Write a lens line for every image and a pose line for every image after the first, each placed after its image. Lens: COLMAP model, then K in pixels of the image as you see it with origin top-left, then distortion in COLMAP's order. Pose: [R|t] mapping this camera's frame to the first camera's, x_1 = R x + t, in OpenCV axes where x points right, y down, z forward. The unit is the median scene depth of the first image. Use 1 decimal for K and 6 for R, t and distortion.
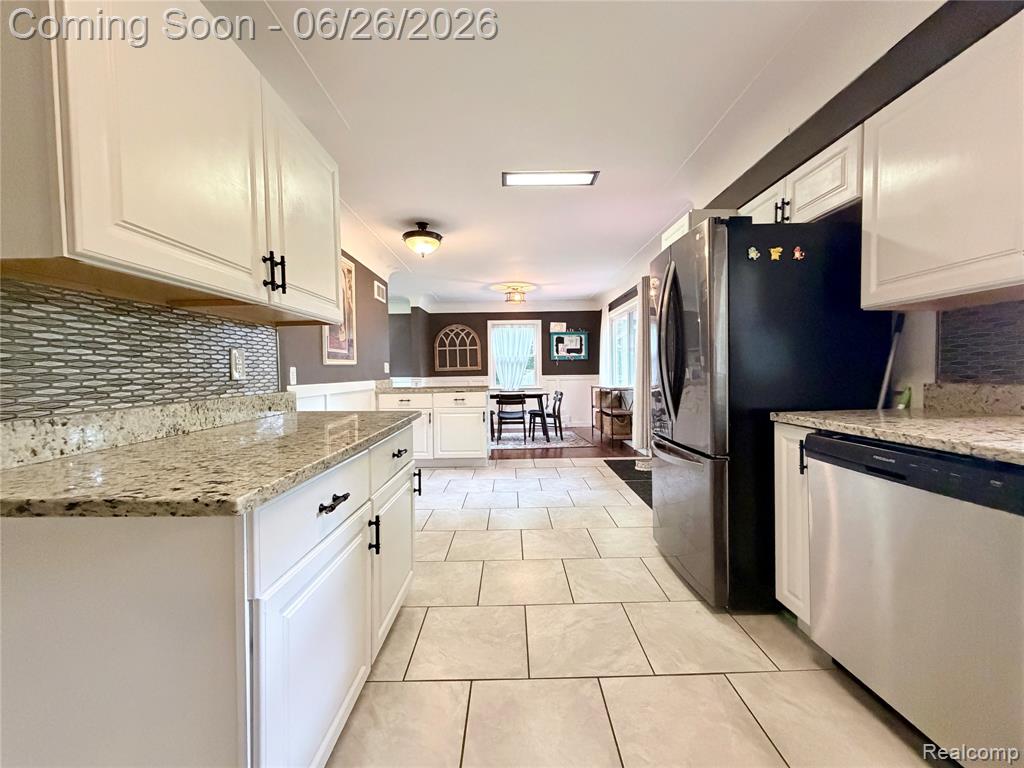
lens RADIAL K [[409.1, 0, 512.0], [0, 409.1, 384.0], [0, 0, 1]] dist [-0.000243, -0.000230]
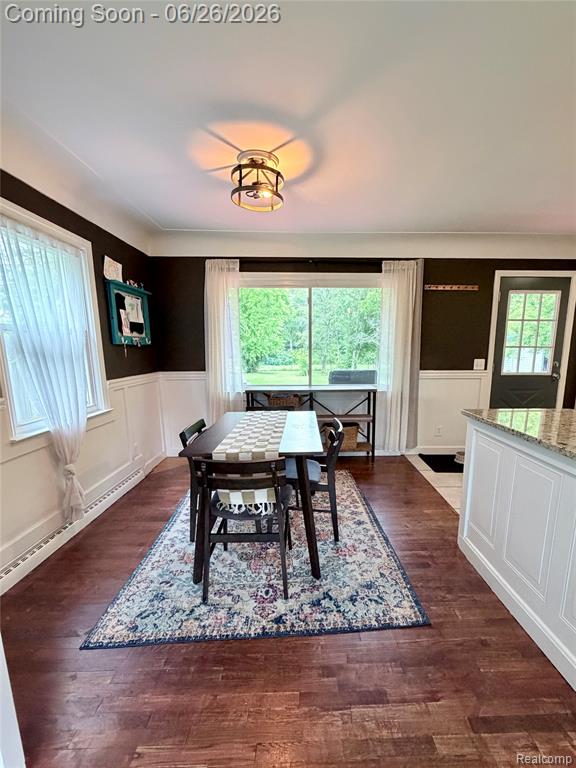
lens RADIAL K [[368.6, 0, 309.1], [0, 368.6, 416.1], [0, 0, 1]] dist [-0.000780, -0.000054]
pose [[-0.022916, -0.170219, 0.985140, -0.317867], [0.028016, 0.984902, 0.170830, -0.044514], [-0.999345, 0.031515, -0.017801, 0.798143]]
